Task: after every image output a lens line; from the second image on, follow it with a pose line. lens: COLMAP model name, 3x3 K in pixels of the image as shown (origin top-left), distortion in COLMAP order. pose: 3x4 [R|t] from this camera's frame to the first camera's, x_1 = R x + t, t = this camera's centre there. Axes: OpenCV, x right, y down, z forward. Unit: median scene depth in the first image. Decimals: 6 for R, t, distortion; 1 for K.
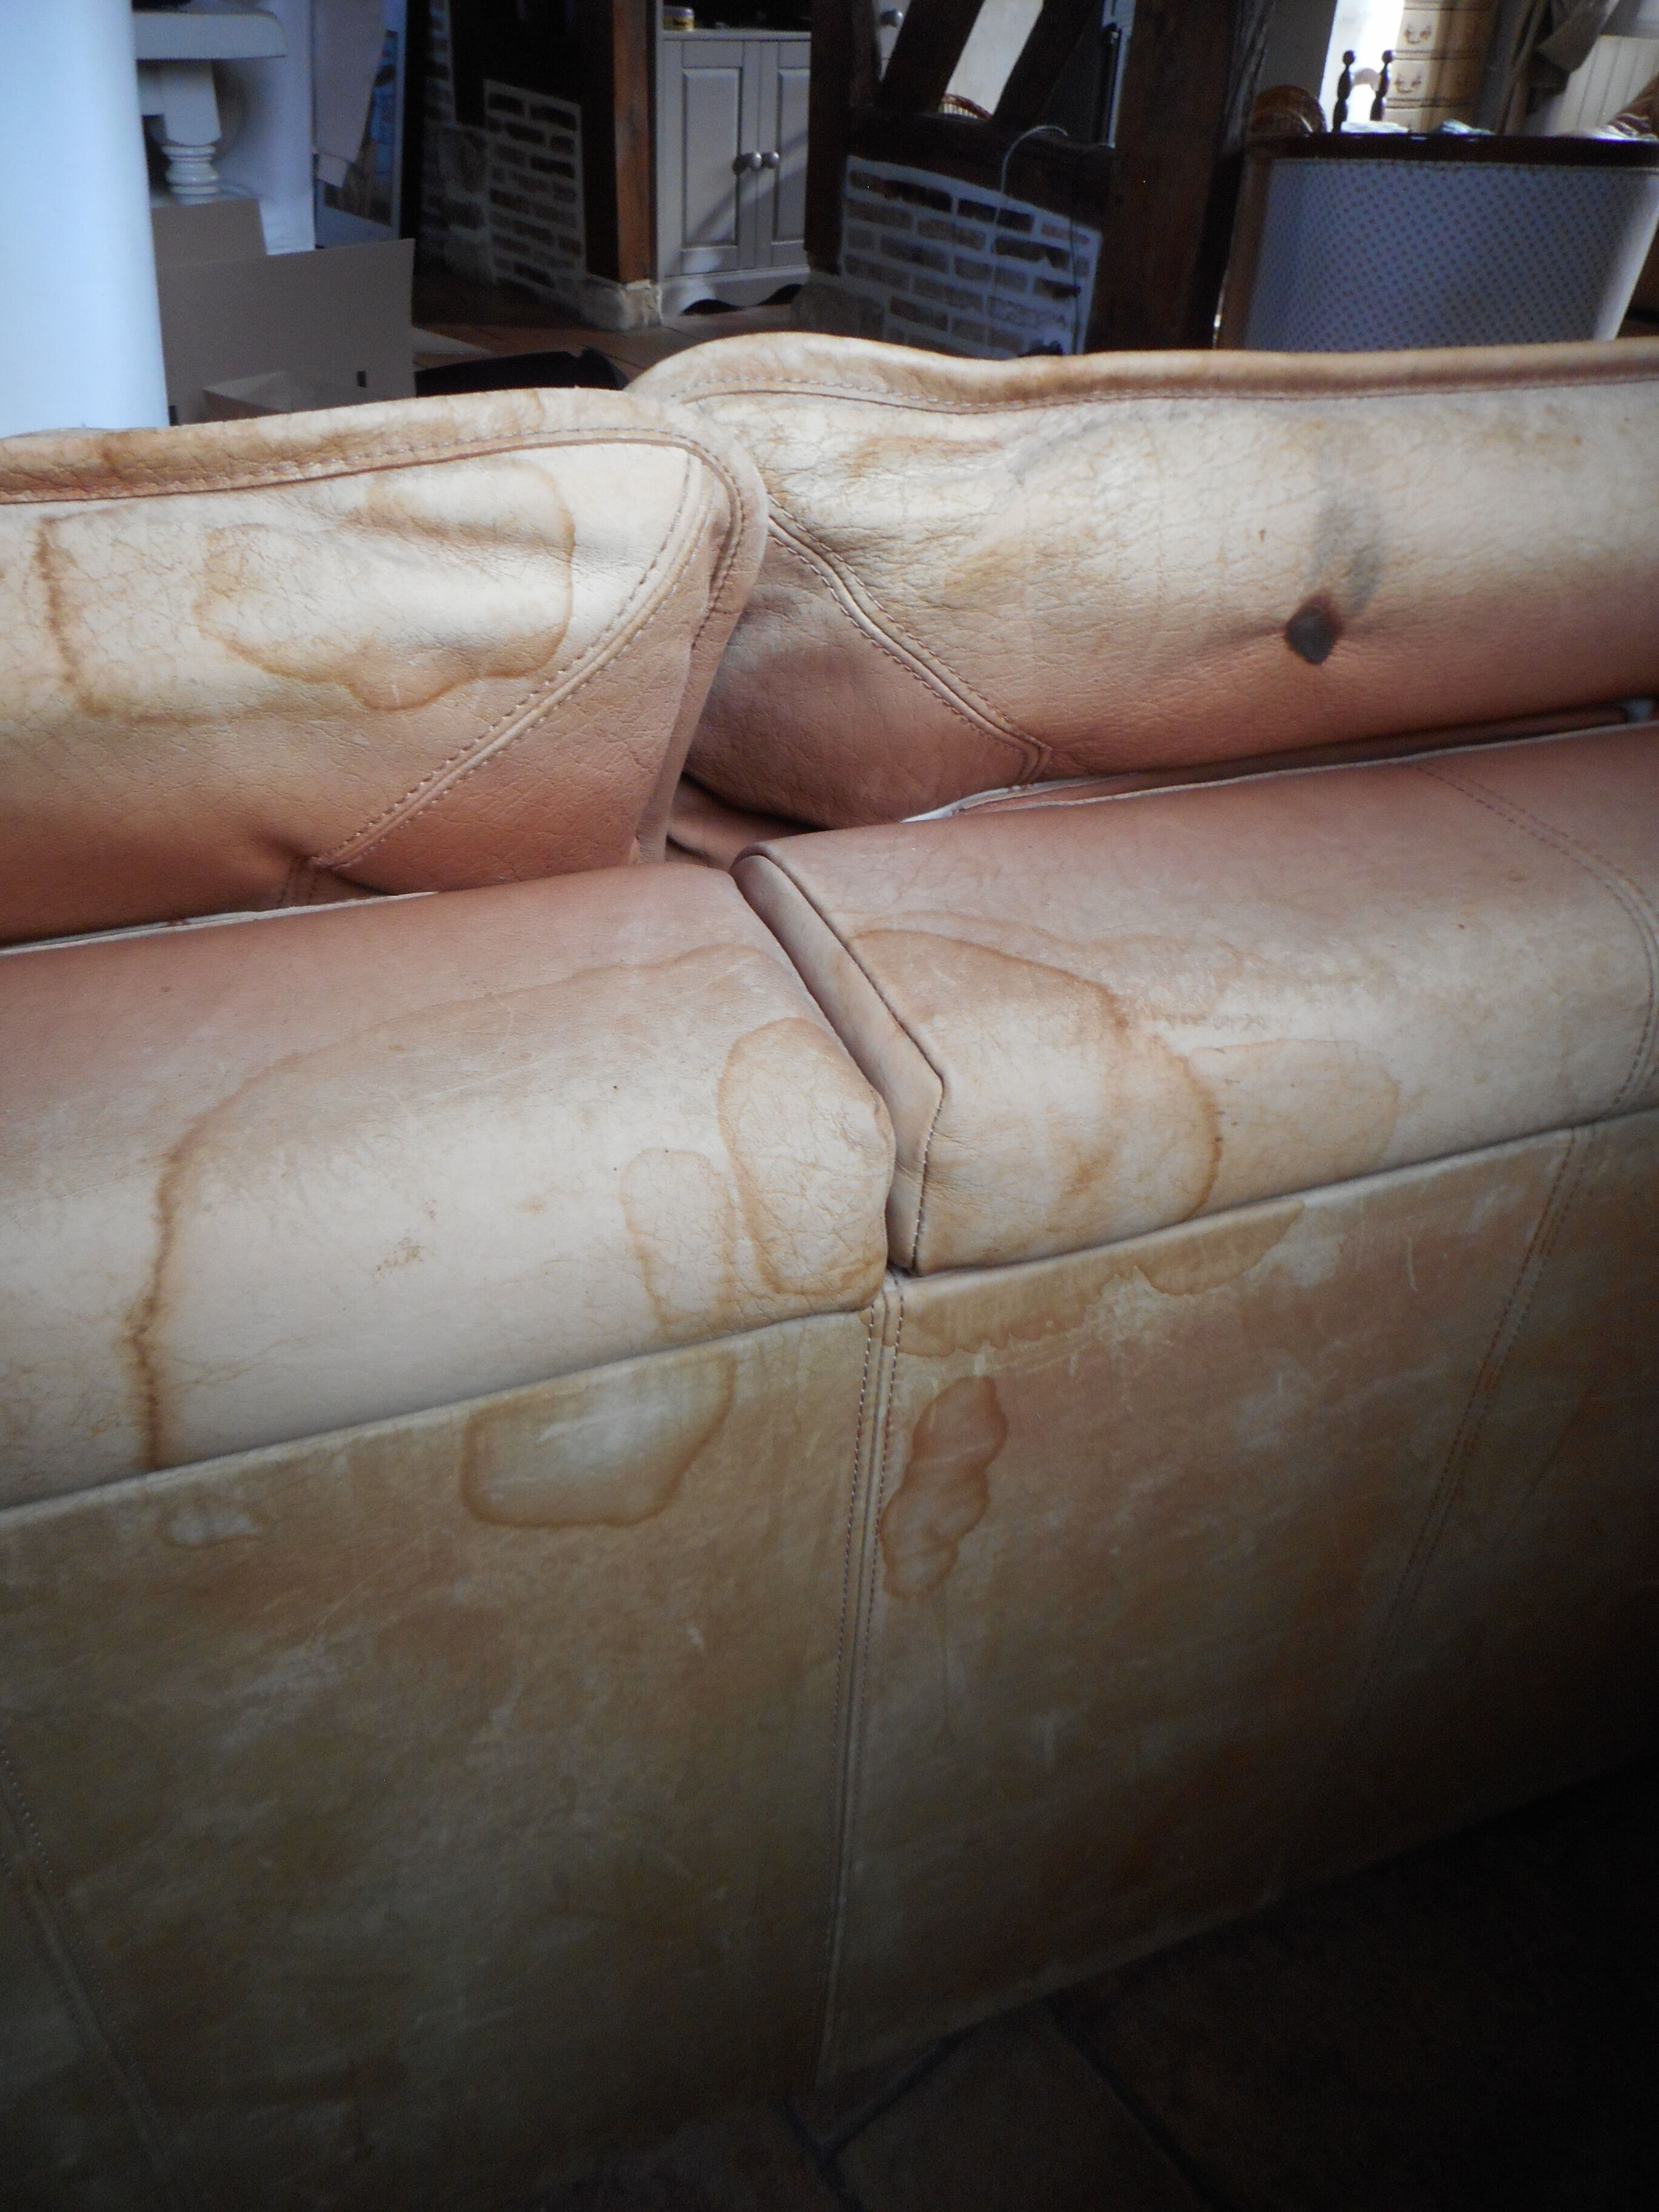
lens RADIAL K [[1637.6, 0, 829.5], [0, 1637.6, 1106.0], [0, 0, 1]] dist [0.028685, -0.020173]
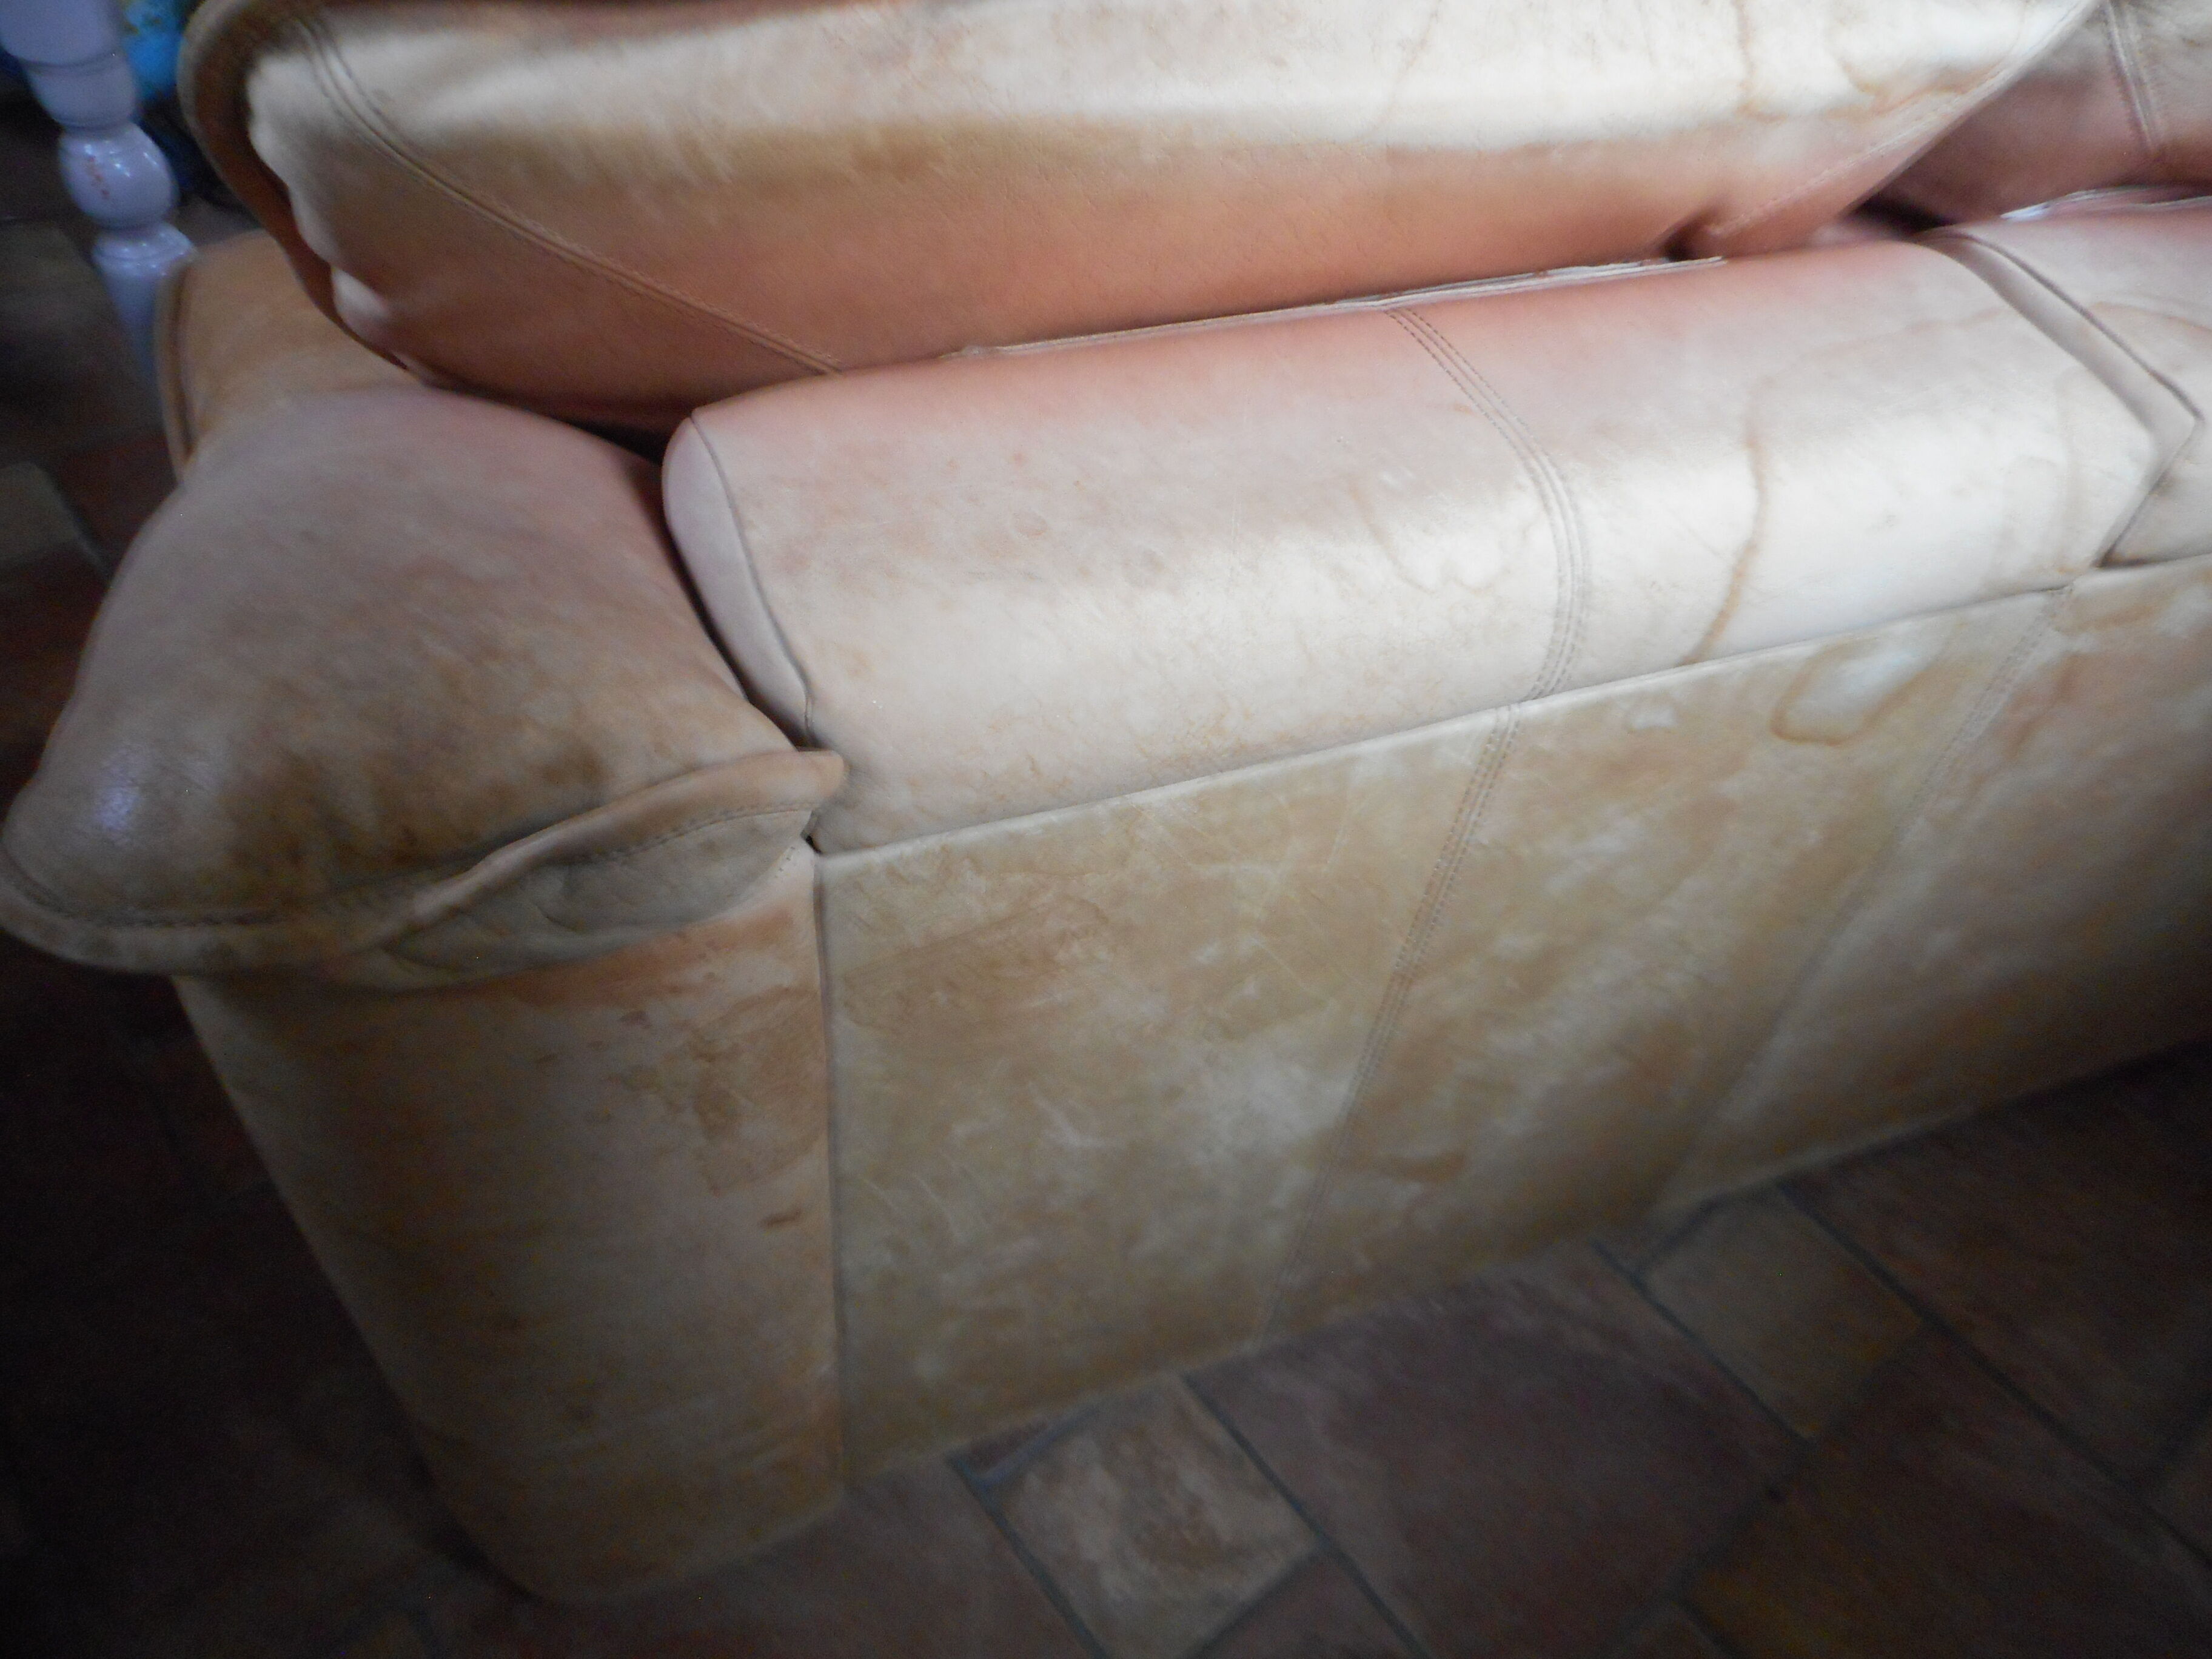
lens RADIAL K [[1654.0, 0, 1106.0], [0, 1654.0, 829.5], [0, 0, 1]] dist [-0.011289, 0.004528]
pose [[0.999090, 0.031611, 0.028644, -0.803052], [-0.036465, 0.981314, 0.188925, 0.088237], [-0.022137, -0.189798, 0.981574, -0.365487]]
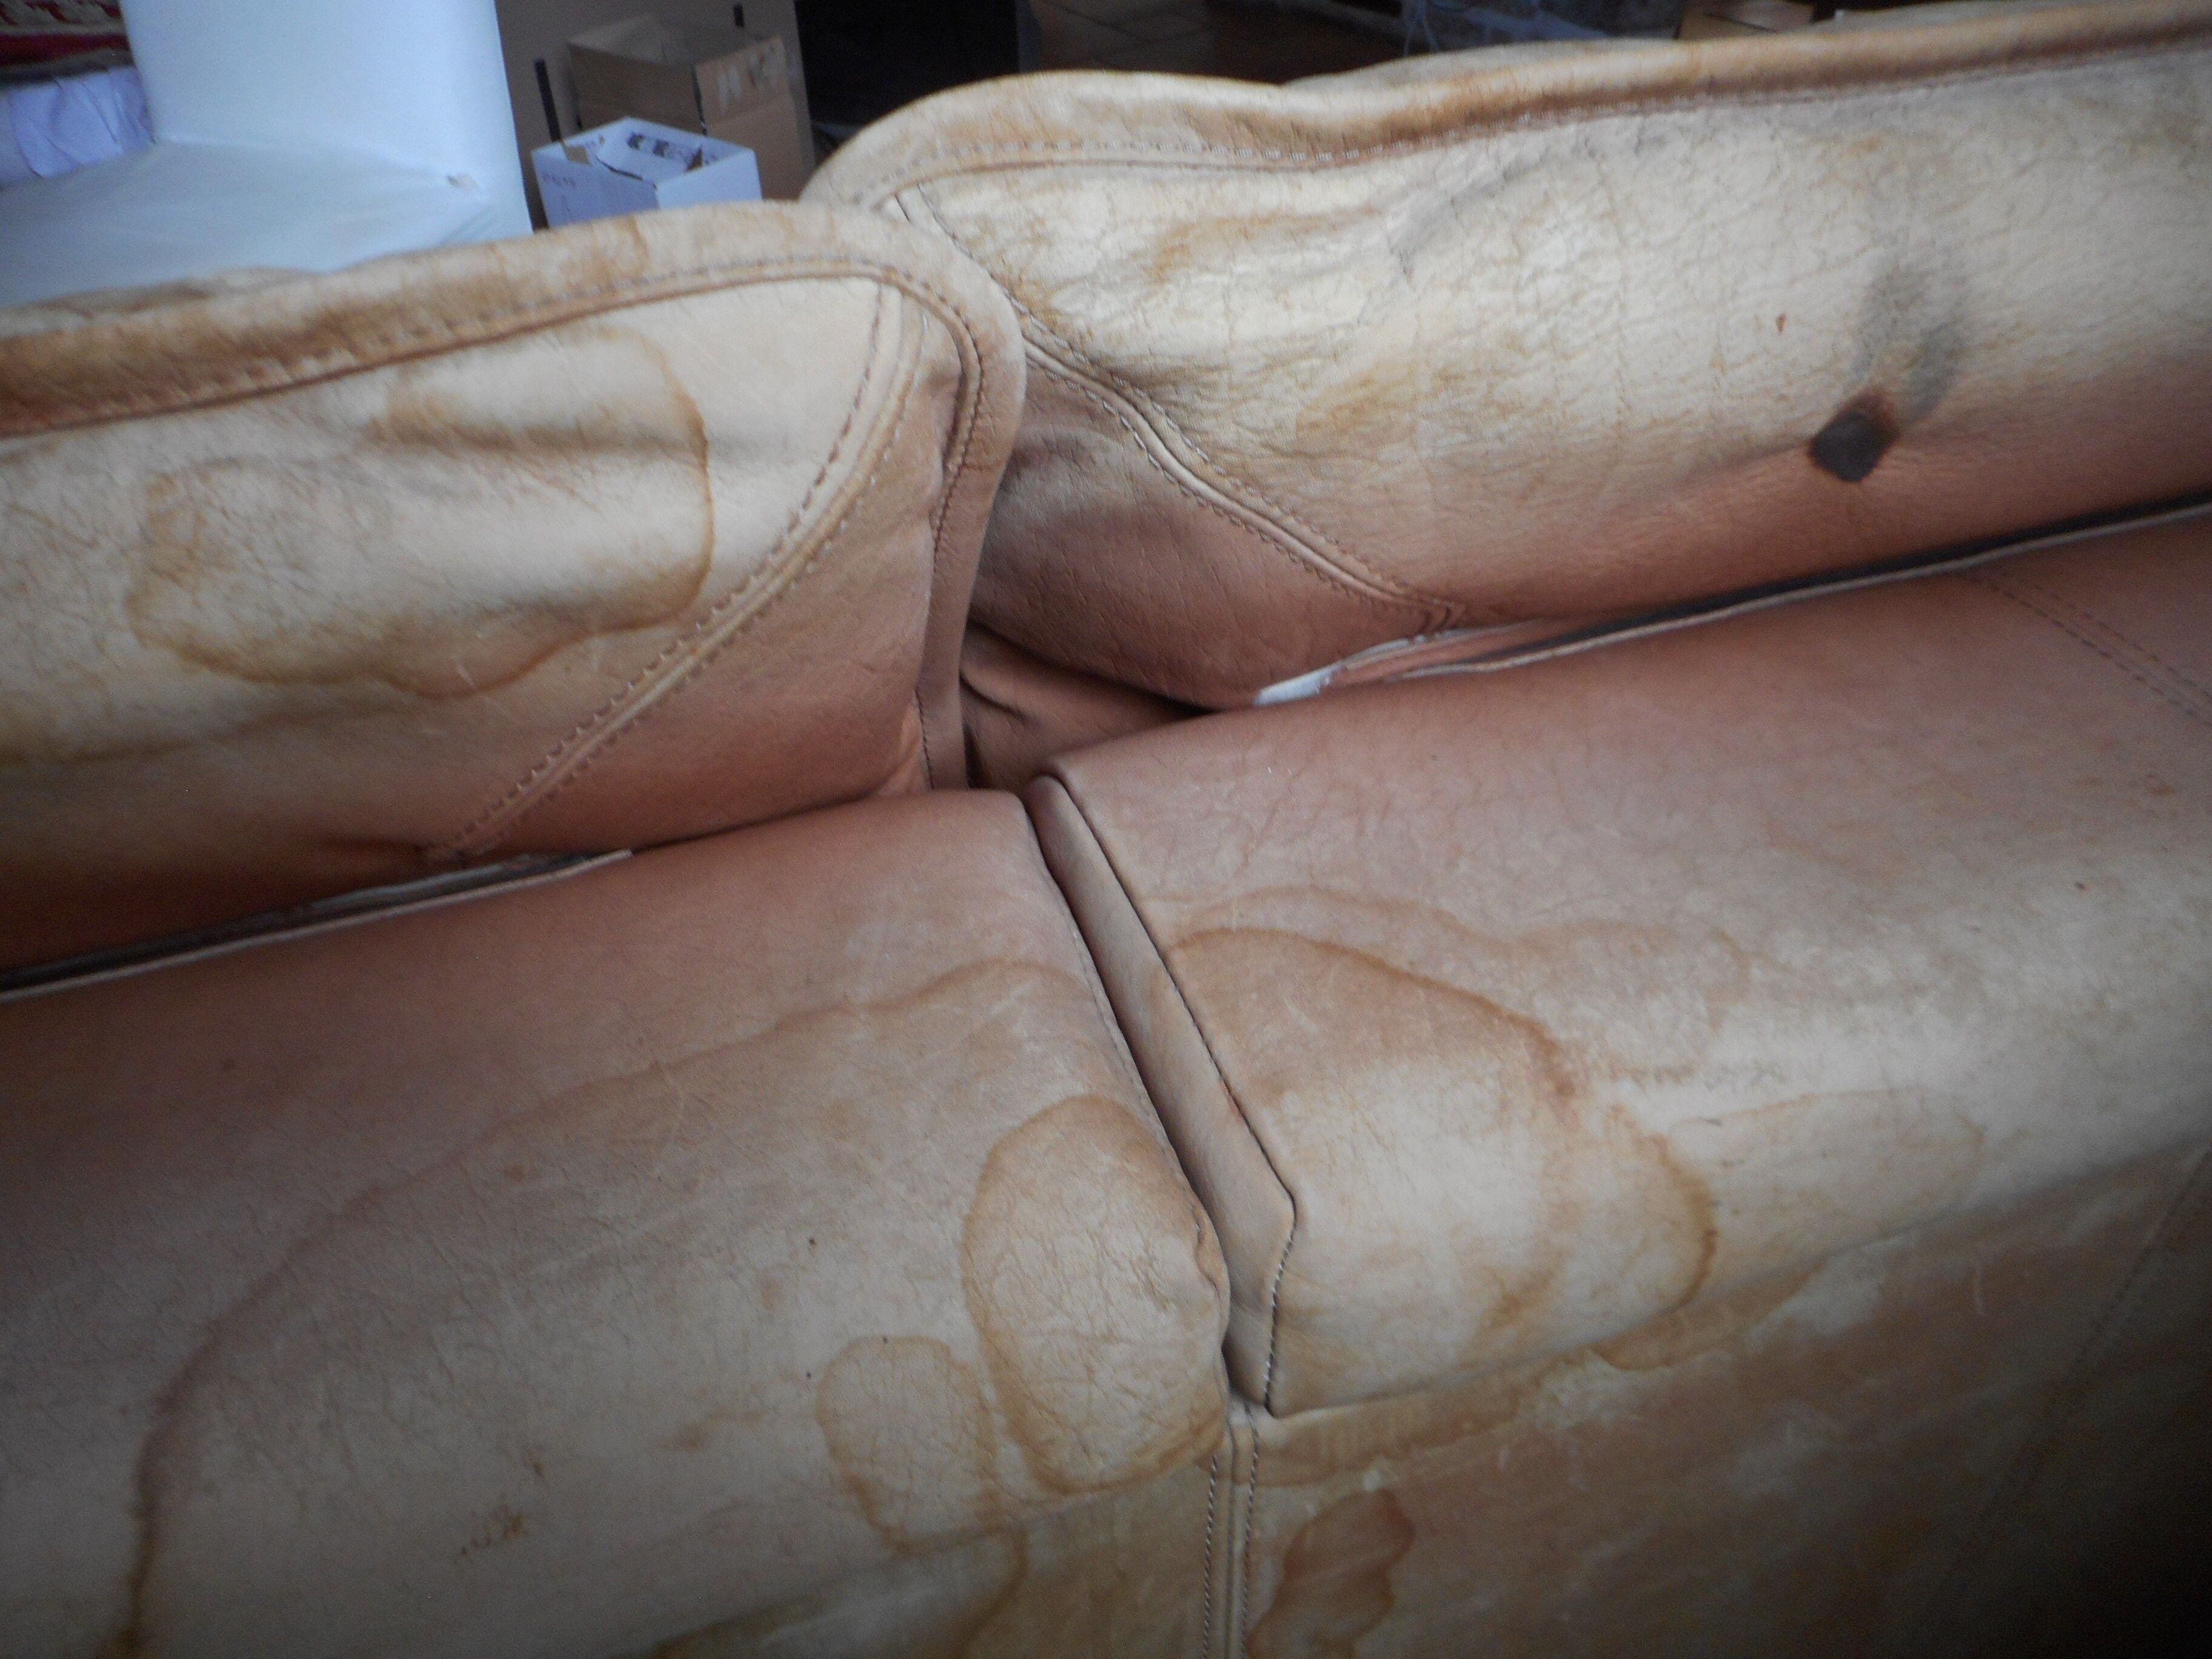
lens RADIAL K [[1637.6, 0, 1106.0], [0, 1637.6, 829.5], [0, 0, 1]] dist [0.028685, -0.020173]
pose [[0.994299, -0.018180, -0.105064, 0.060098], [0.027018, 0.996157, 0.083319, -0.210314], [0.103145, -0.085683, 0.990969, 0.302410]]
